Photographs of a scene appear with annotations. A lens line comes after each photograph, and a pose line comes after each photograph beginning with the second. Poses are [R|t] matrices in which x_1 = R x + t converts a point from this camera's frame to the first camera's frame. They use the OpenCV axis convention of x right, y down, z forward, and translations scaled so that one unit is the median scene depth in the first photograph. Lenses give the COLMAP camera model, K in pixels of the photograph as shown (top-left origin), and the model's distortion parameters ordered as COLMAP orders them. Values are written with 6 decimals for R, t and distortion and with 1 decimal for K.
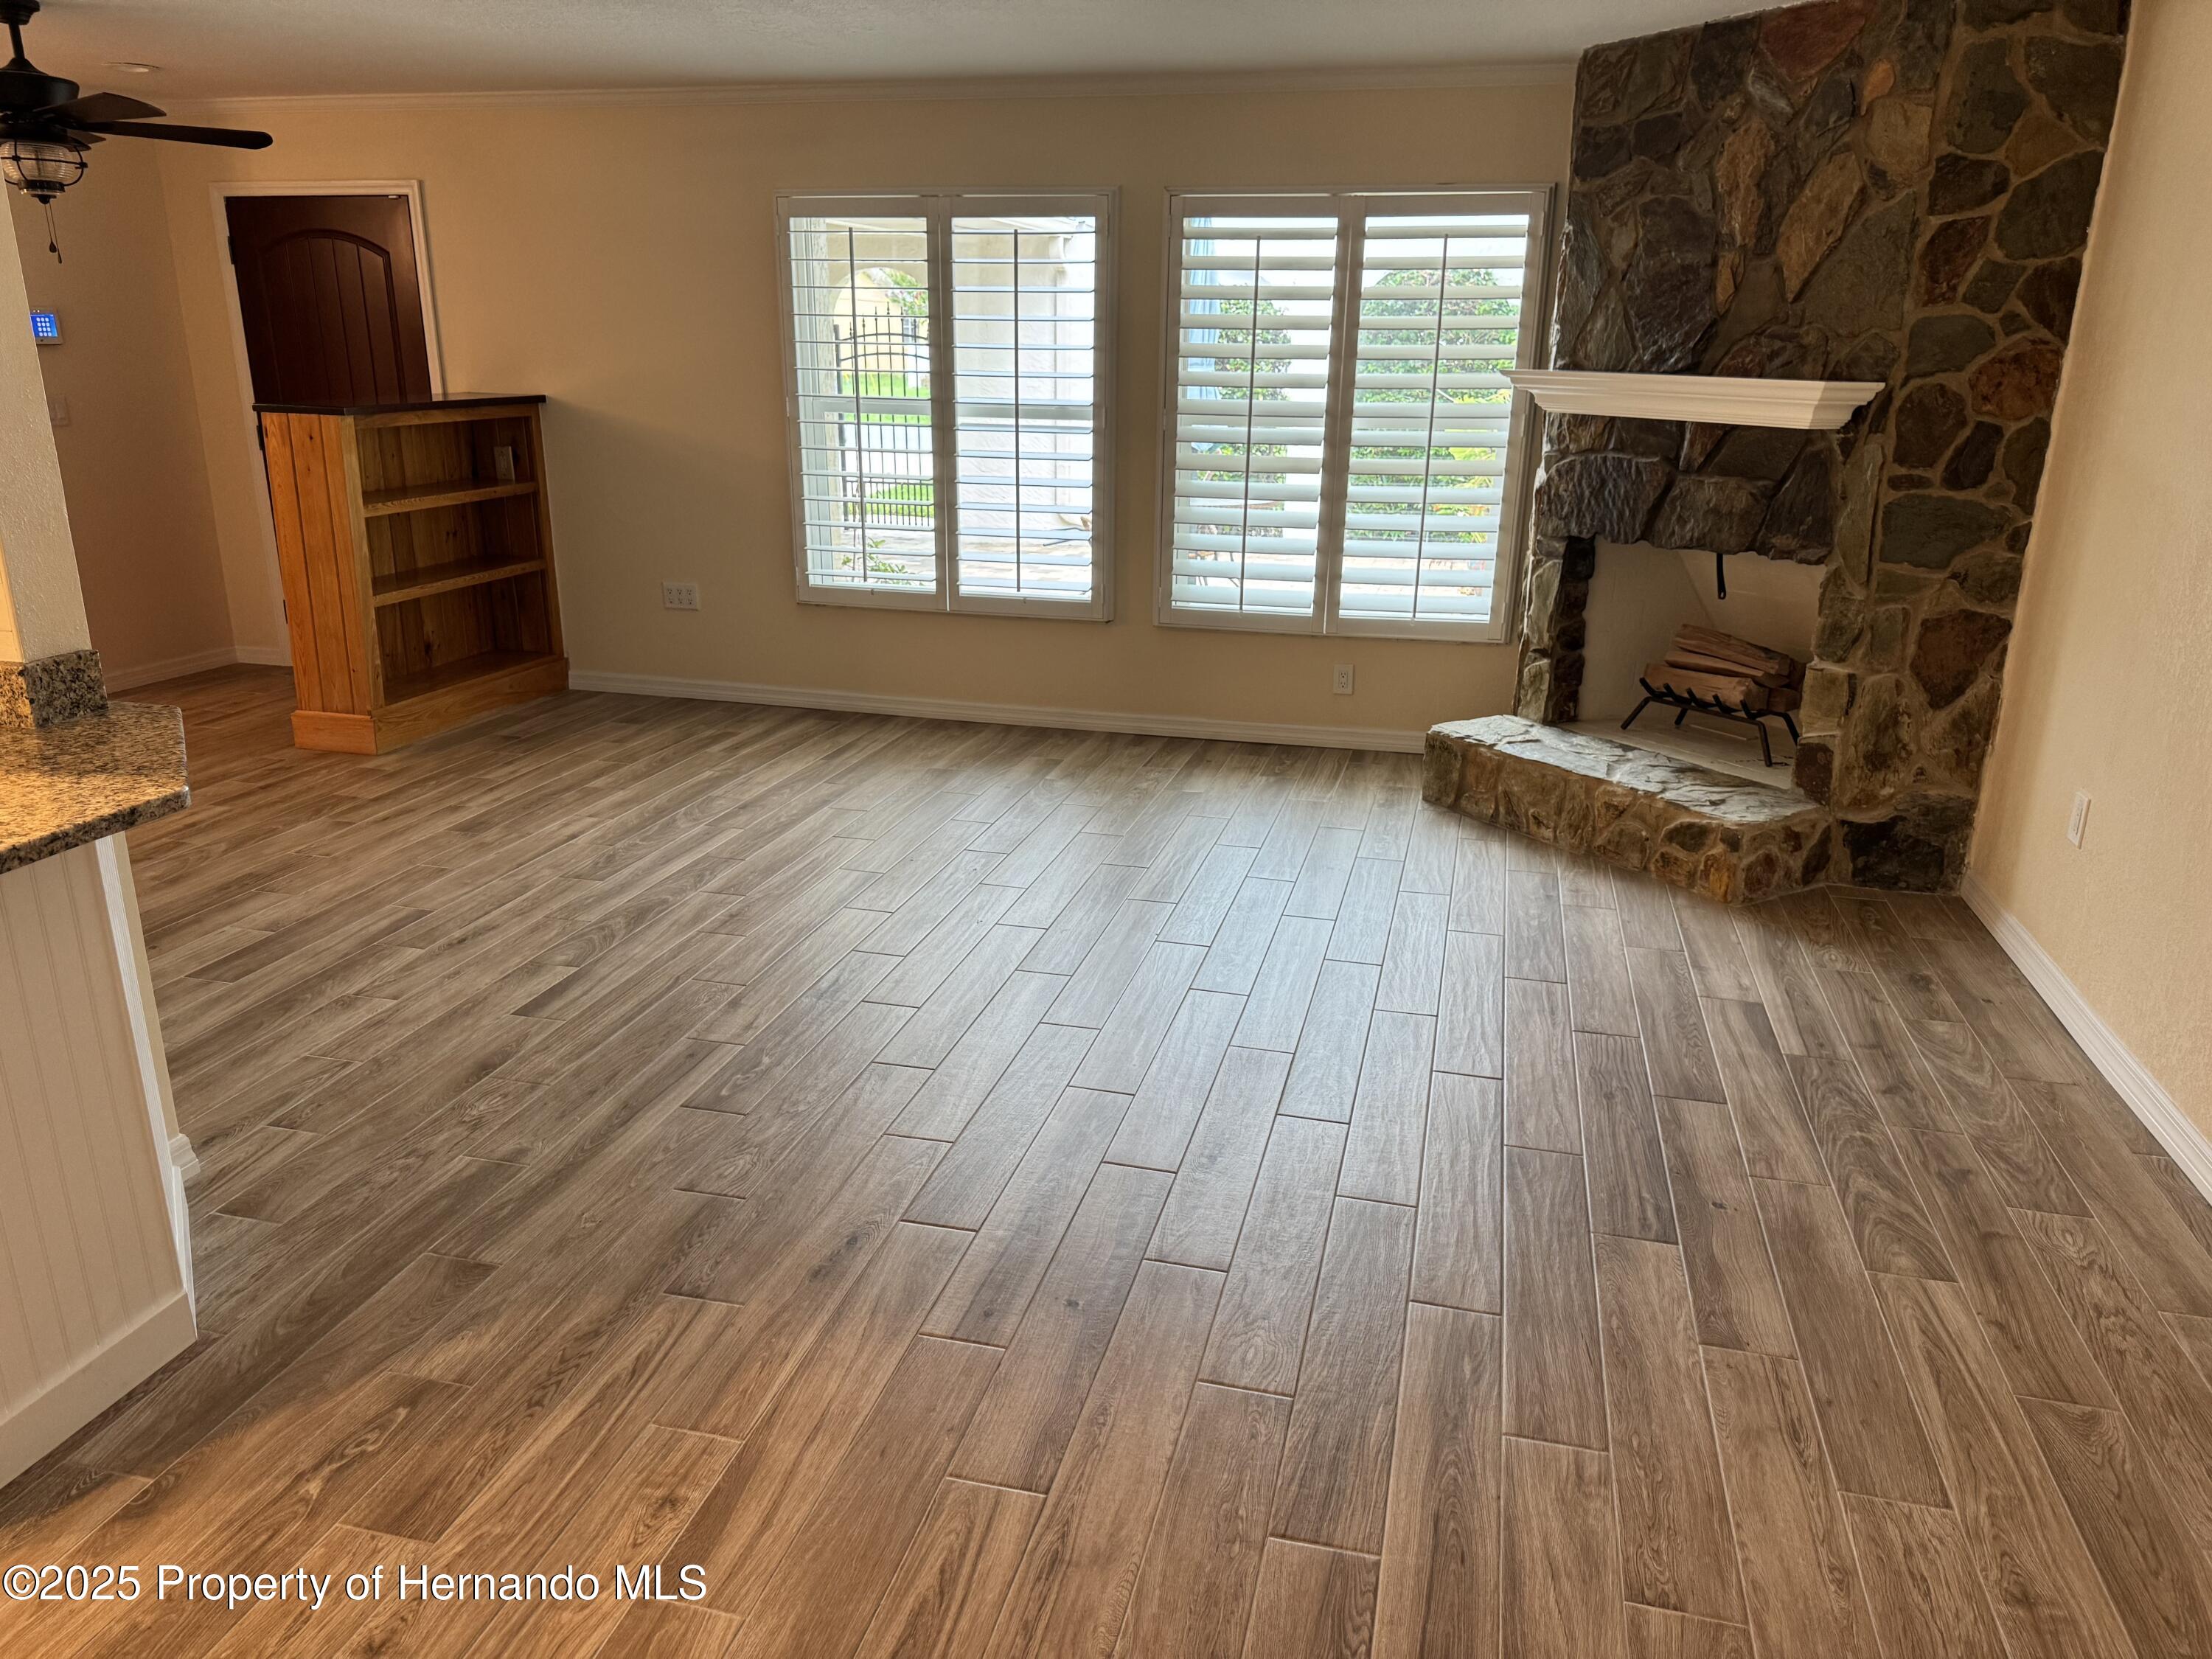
lens RADIAL K [[1557.2, 0, 1102.6], [0, 1557.2, 829.3], [0, 0, 1]] dist [0.053323, -0.065532]
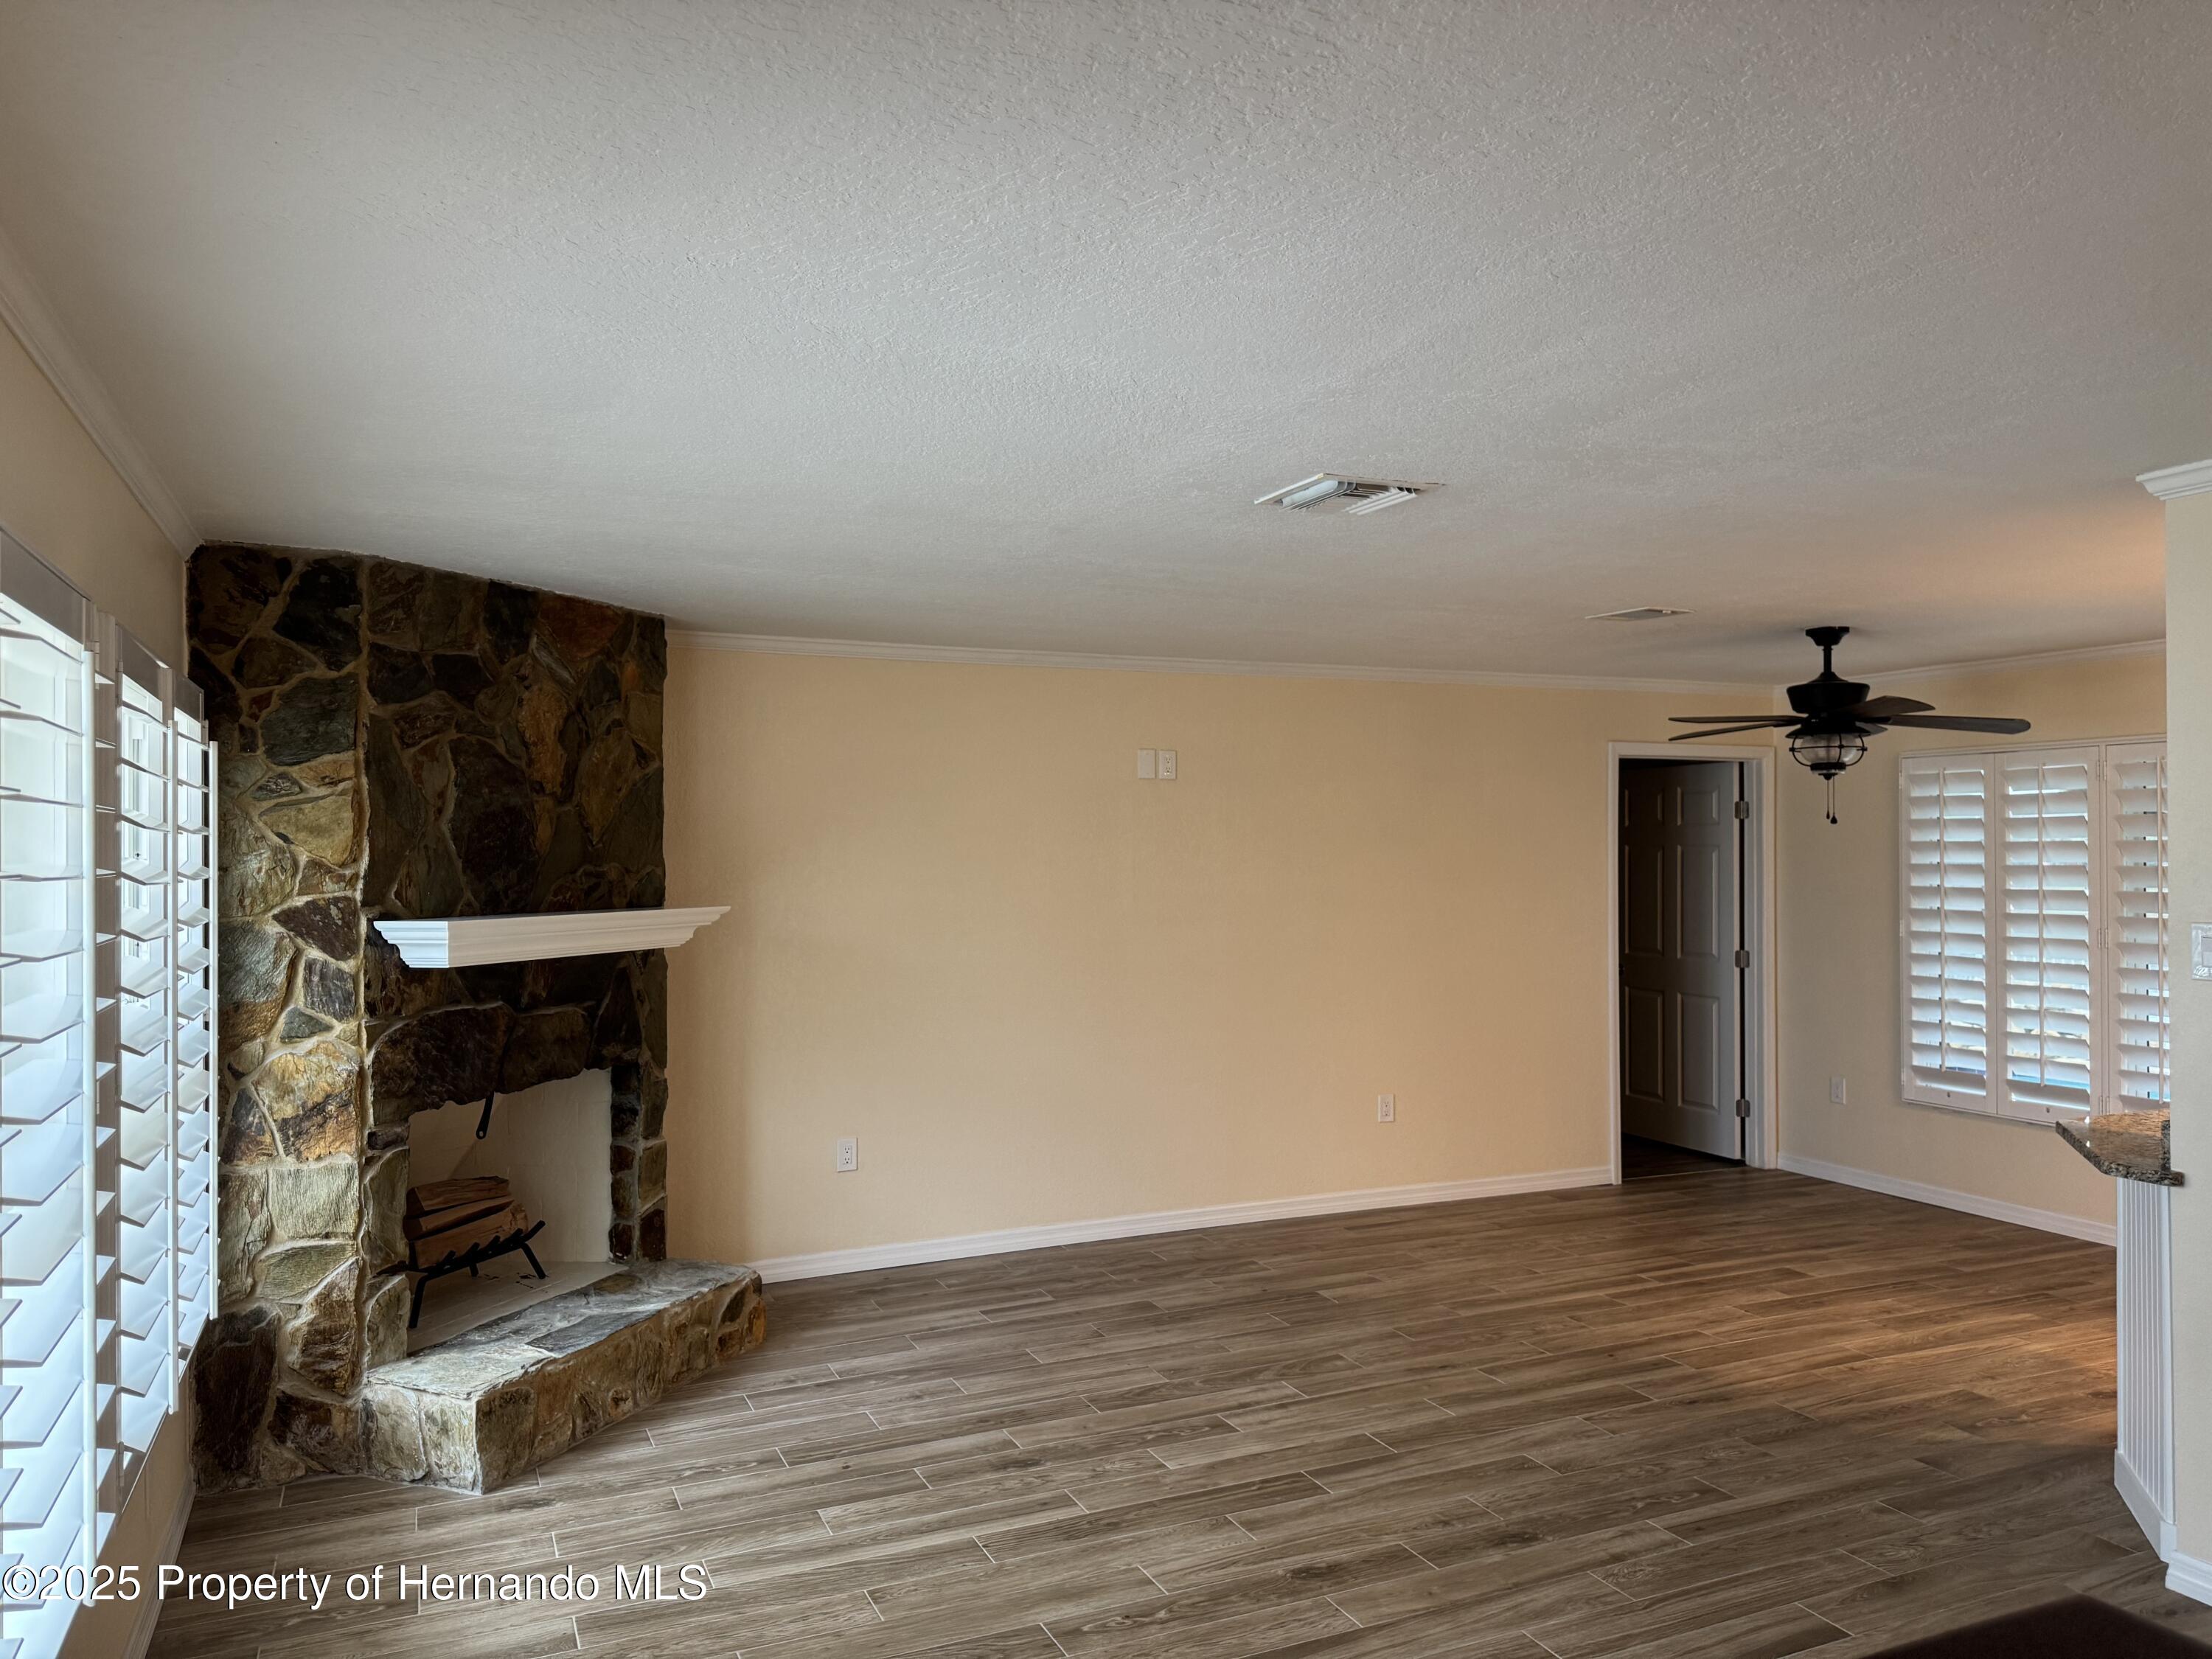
lens RADIAL K [[1557.2, 0, 1084.5], [0, 1557.2, 839.2], [0, 0, 1]] dist [0.053323, -0.065532]
pose [[-0.609763, -0.002395, 0.792580, -0.713973], [0.237583, 0.953459, 0.185662, -0.501185], [-0.756137, 0.301513, -0.580815, 1.496578]]
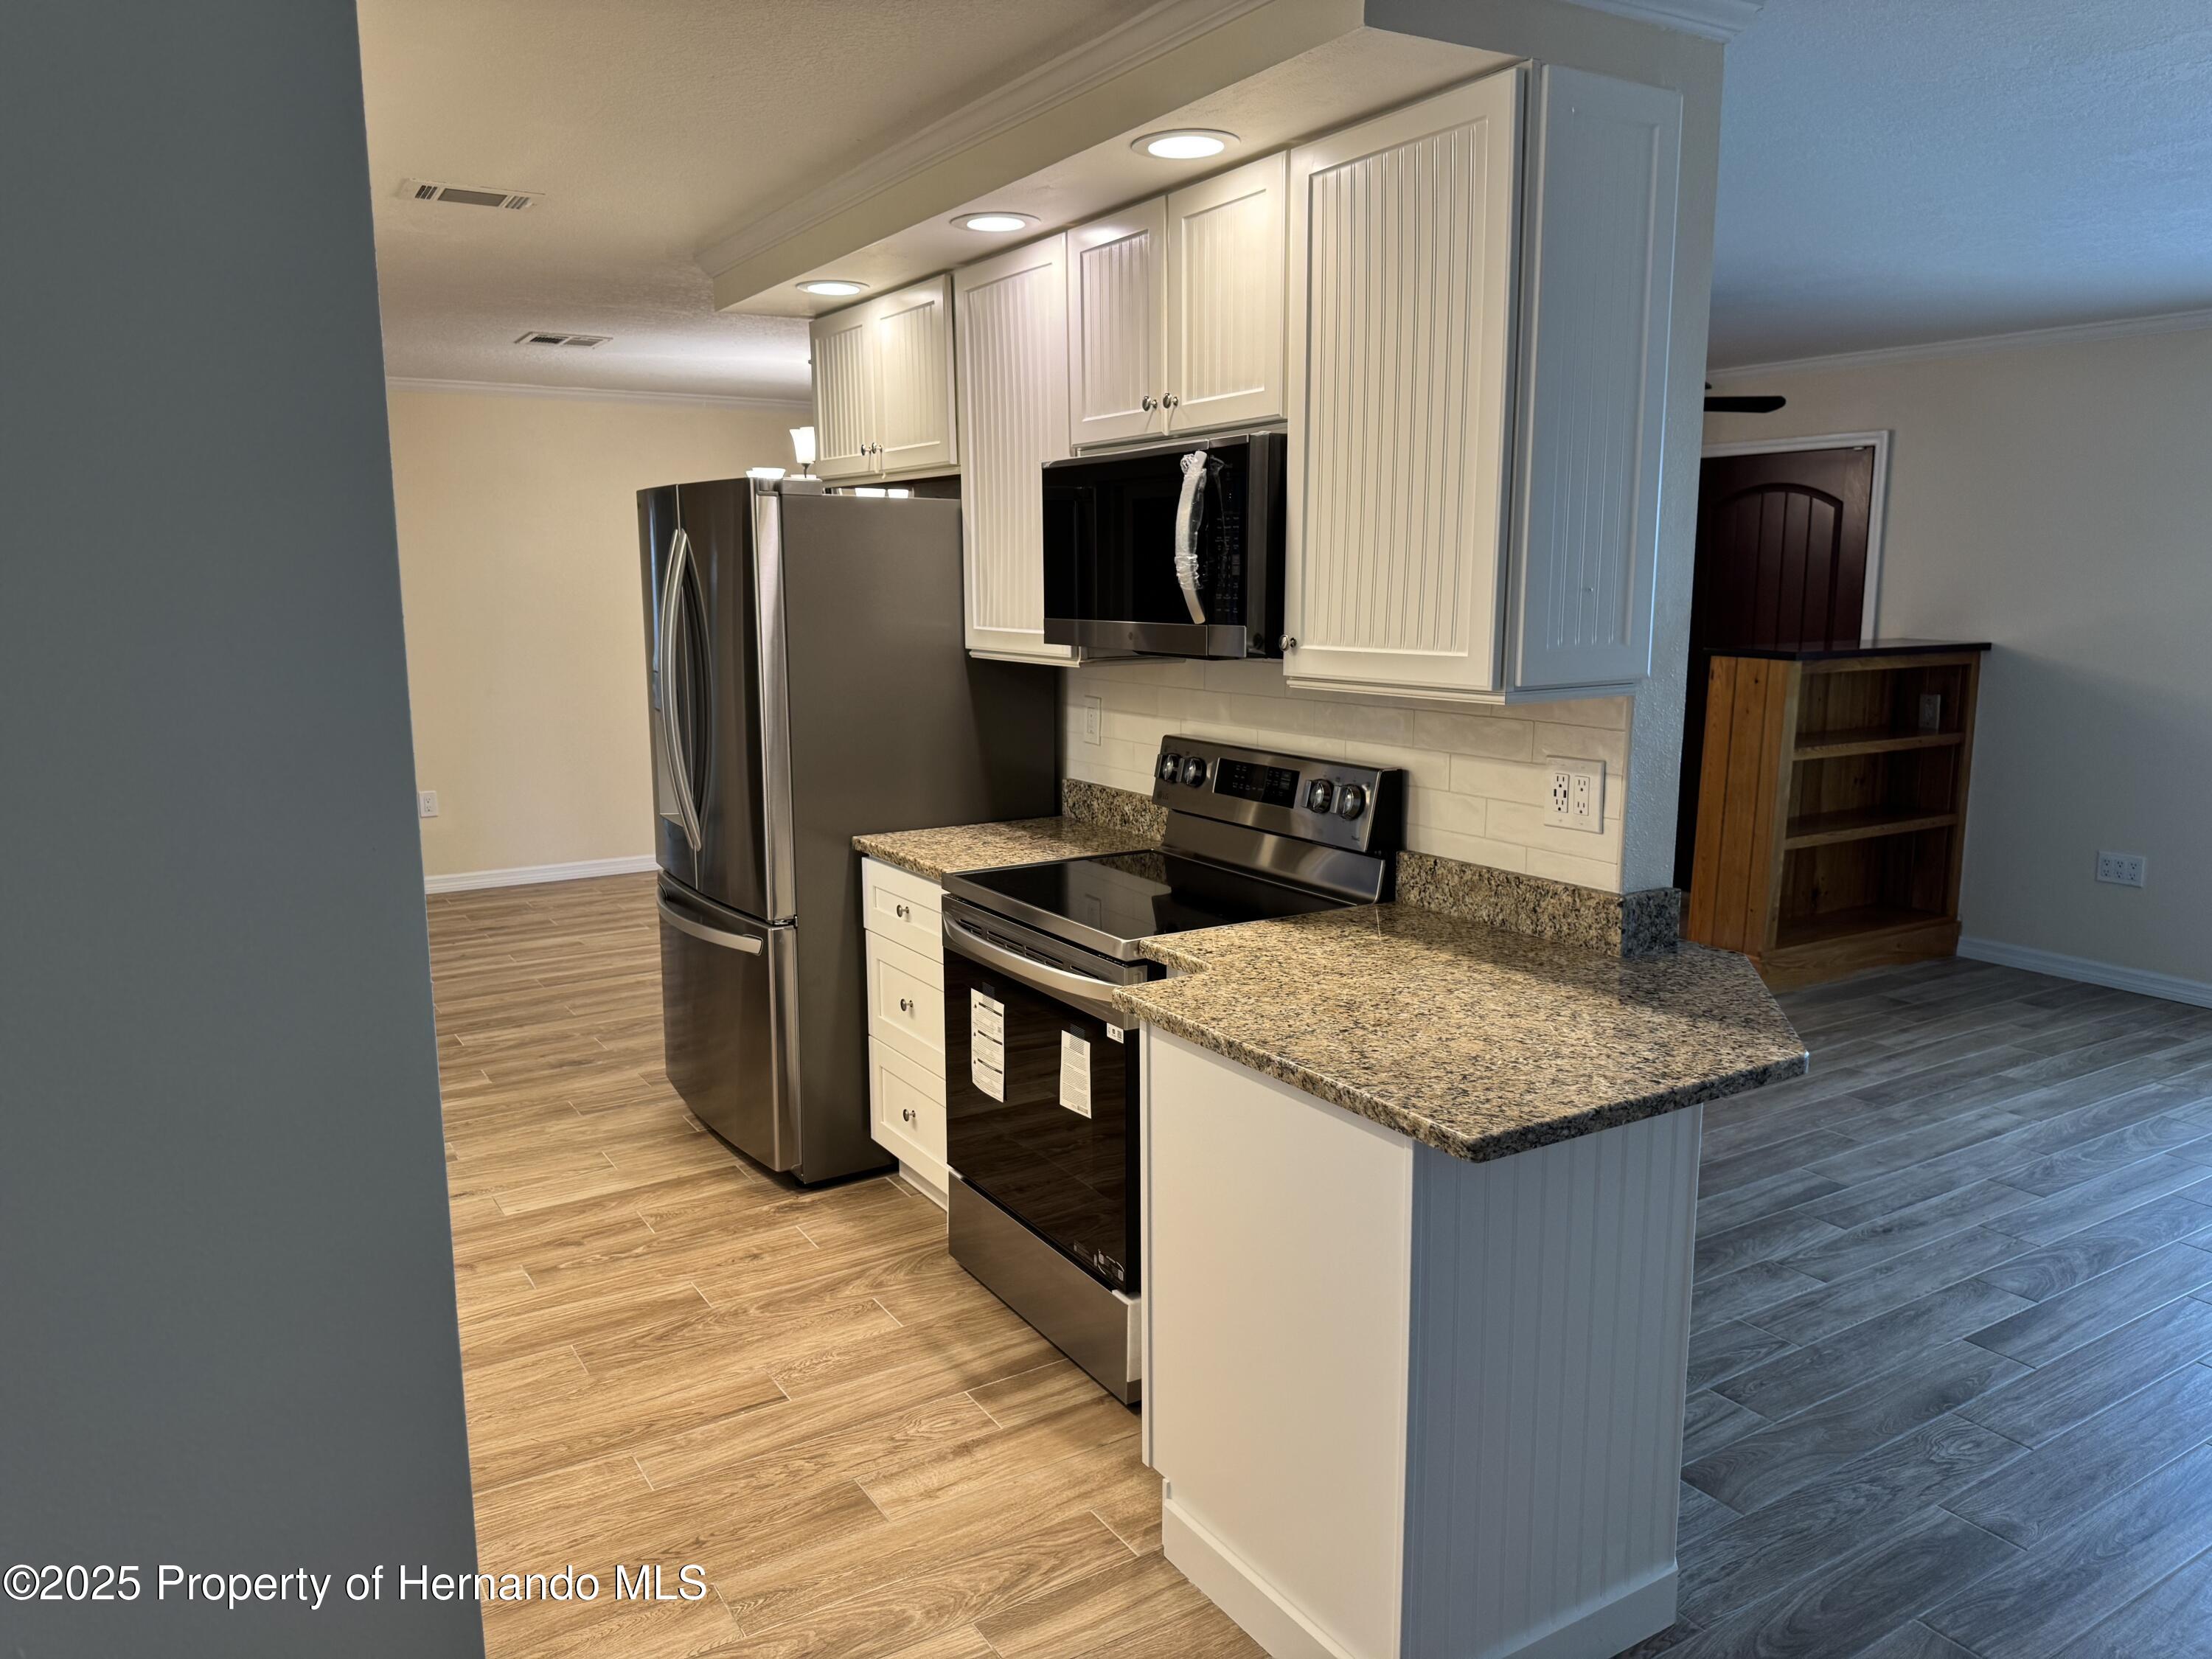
lens RADIAL K [[1557.2, 0, 1124.7], [0, 1557.2, 843.4], [0, 0, 1]] dist [0.053323, -0.065532]
pose [[0.731402, 0.103051, -0.674116, -0.138208], [-0.194194, 0.979063, -0.061029, -0.006657], [0.653713, 0.175546, 0.736100, 0.005255]]
